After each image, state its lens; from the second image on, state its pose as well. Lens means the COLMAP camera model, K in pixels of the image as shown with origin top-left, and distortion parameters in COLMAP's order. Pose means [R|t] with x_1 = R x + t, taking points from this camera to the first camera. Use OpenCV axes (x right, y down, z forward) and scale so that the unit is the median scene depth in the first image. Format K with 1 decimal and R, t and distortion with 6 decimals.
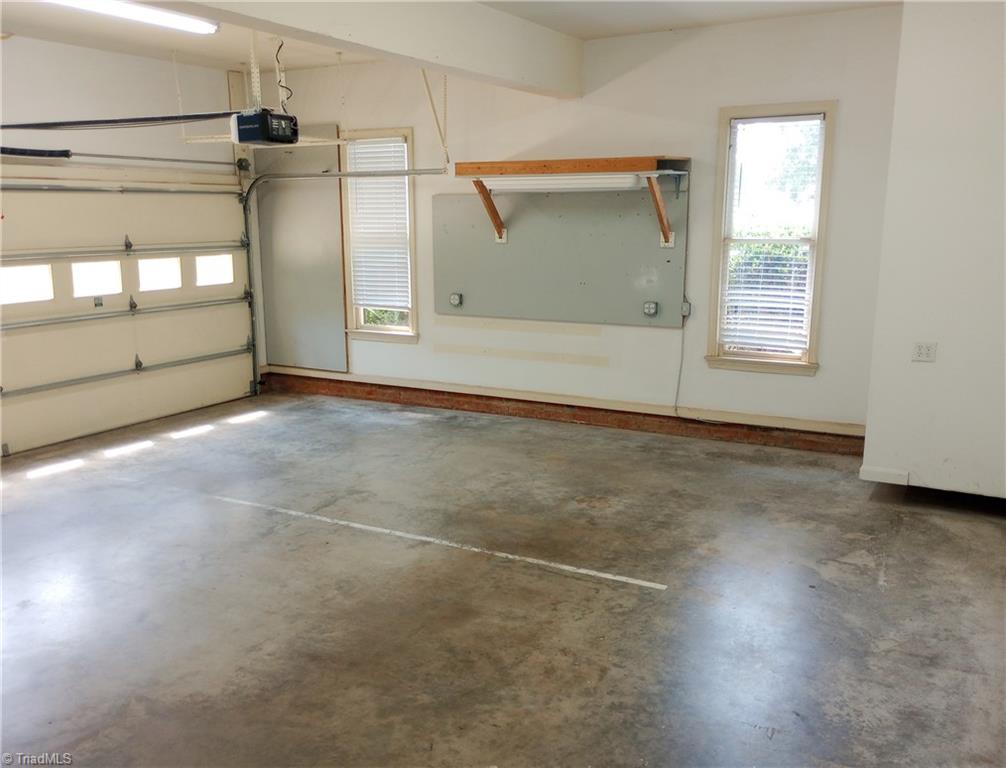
lens RADIAL K [[935.9, 0, 503.0], [0, 935.9, 384.0], [0, 0, 1]] dist [0.057004, -0.008115]
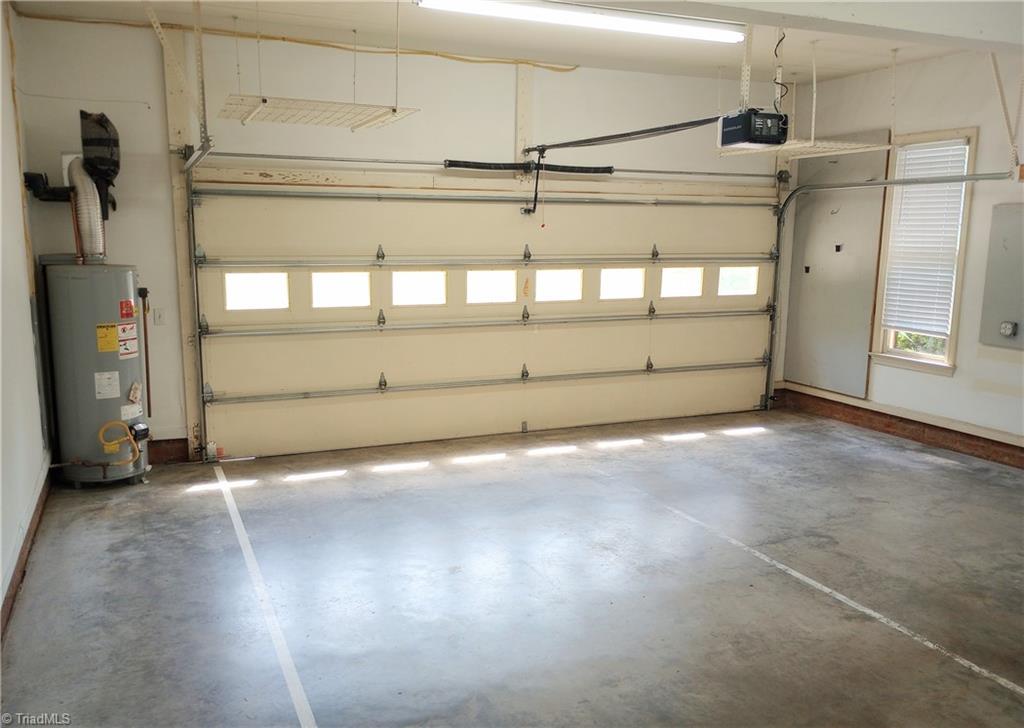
lens RADIAL K [[858.8, 0, 512.0], [0, 858.8, 364.0], [0, 0, 1]] dist [0.064635, -0.082129]
pose [[0.790678, 0.106386, -0.602919, 0.069717], [-0.124972, 0.992097, 0.011166, -0.013398], [0.599342, 0.066520, 0.797724, 0.126822]]
